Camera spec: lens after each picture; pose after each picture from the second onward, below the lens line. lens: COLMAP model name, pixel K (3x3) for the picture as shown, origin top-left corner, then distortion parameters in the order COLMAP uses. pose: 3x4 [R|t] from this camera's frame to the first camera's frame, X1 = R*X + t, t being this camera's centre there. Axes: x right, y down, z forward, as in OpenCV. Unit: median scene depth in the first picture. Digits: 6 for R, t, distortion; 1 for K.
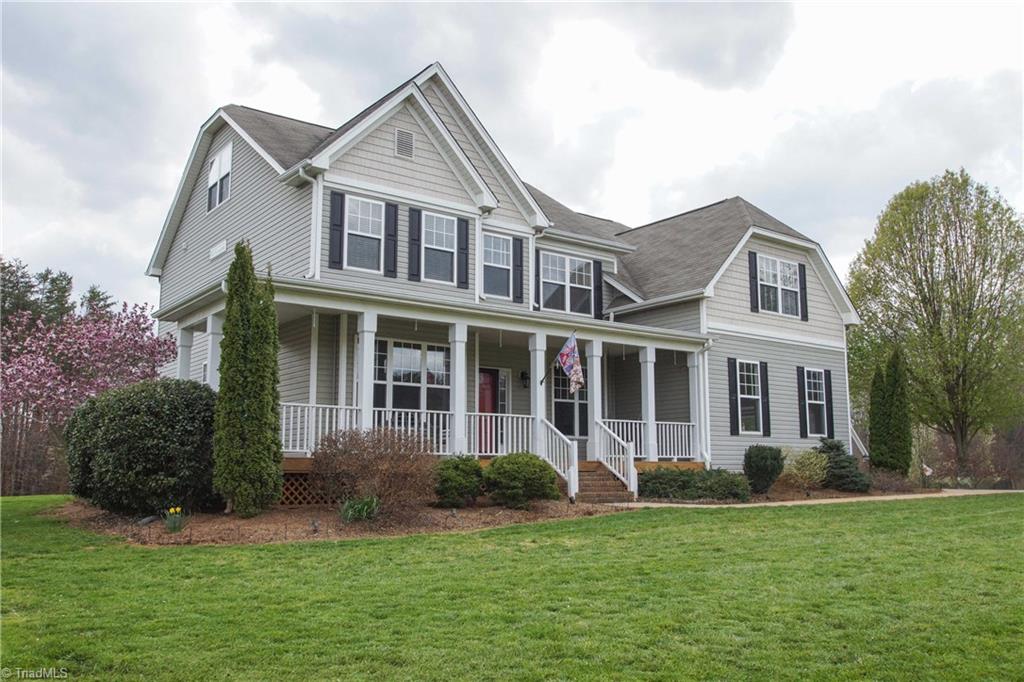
lens RADIAL K [[807.0, 0, 507.7], [0, 807.0, 343.0], [0, 0, 1]] dist [-0.013996, -0.002785]
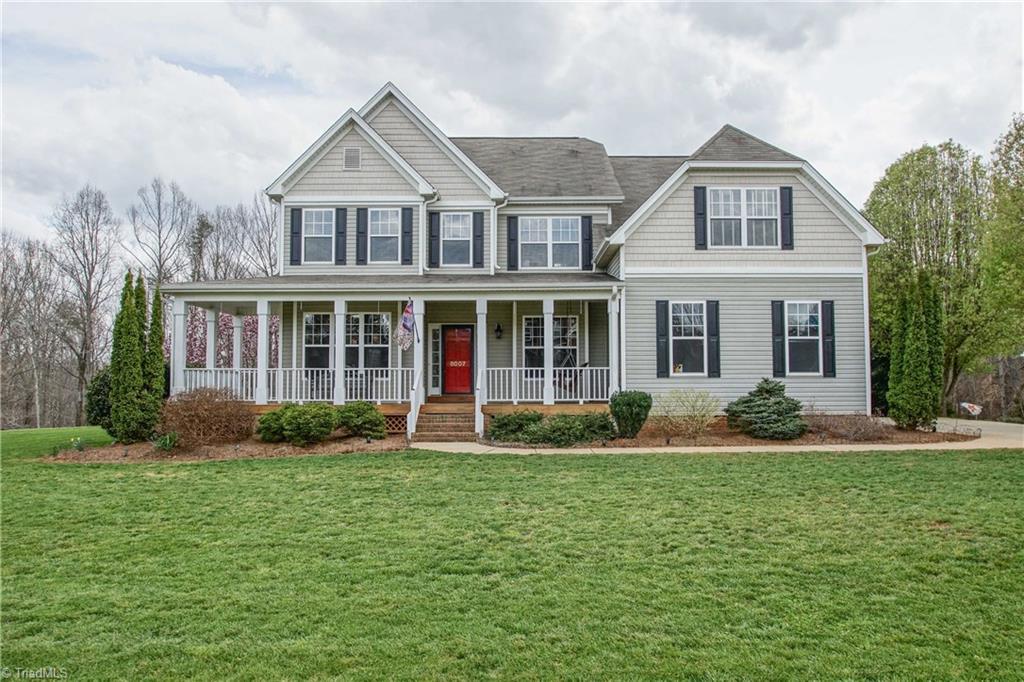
lens RADIAL K [[698.8, 0, 515.0], [0, 698.8, 345.3], [0, 0, 1]] dist [-0.029507, 0.002876]
pose [[0.813357, -0.036979, -0.580589, 0.634121], [0.091771, 0.993638, 0.065278, 0.000614], [0.574481, -0.106375, 0.811576, 0.190209]]
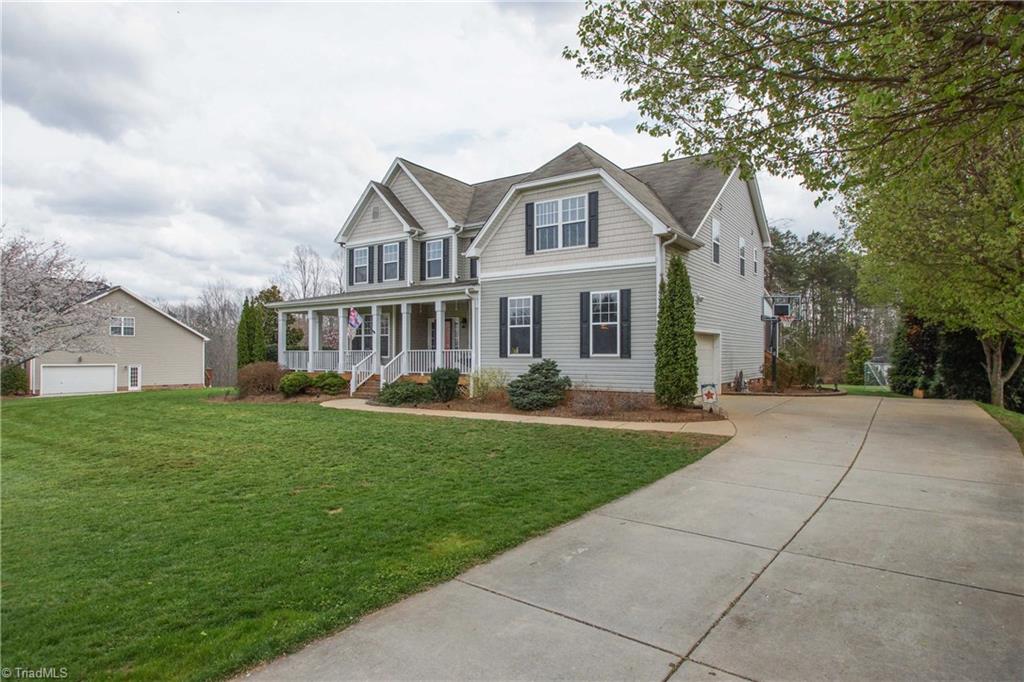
lens RADIAL K [[585.9, 0, 507.0], [0, 585.9, 340.8], [0, 0, 1]] dist [0.002672, 0.000134]
pose [[0.321836, -0.028753, -0.946359, 1.168306], [0.136786, 0.990464, 0.016425, 0.072887], [0.936862, -0.134735, 0.322700, 0.701775]]
